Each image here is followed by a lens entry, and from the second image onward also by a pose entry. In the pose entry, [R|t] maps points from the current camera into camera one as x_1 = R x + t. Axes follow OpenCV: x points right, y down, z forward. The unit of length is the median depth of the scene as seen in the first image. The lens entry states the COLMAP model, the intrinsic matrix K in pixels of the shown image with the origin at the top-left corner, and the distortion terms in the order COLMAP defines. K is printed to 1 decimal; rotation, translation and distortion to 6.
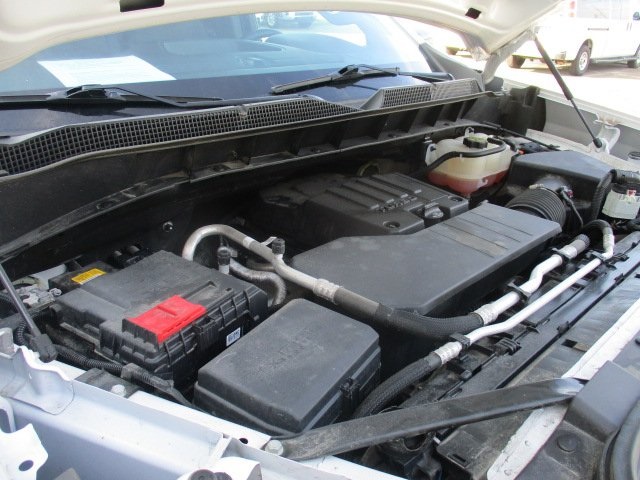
lens RADIAL K [[538.8, 0, 323.1], [0, 538.8, 239.2], [0, 0, 1]] dist [-0.023067, 0.007167]
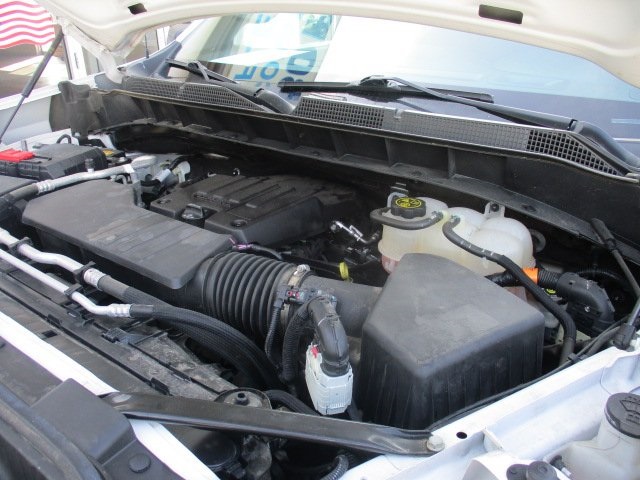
lens RADIAL K [[538.8, 0, 323.1], [0, 538.8, 239.2], [0, 0, 1]] dist [-0.023067, 0.007167]
pose [[0.157710, 0.379276, -0.911744, 1.084610], [-0.385678, 0.873624, 0.296705, -0.369227], [0.909054, 0.304847, 0.284057, 0.882080]]
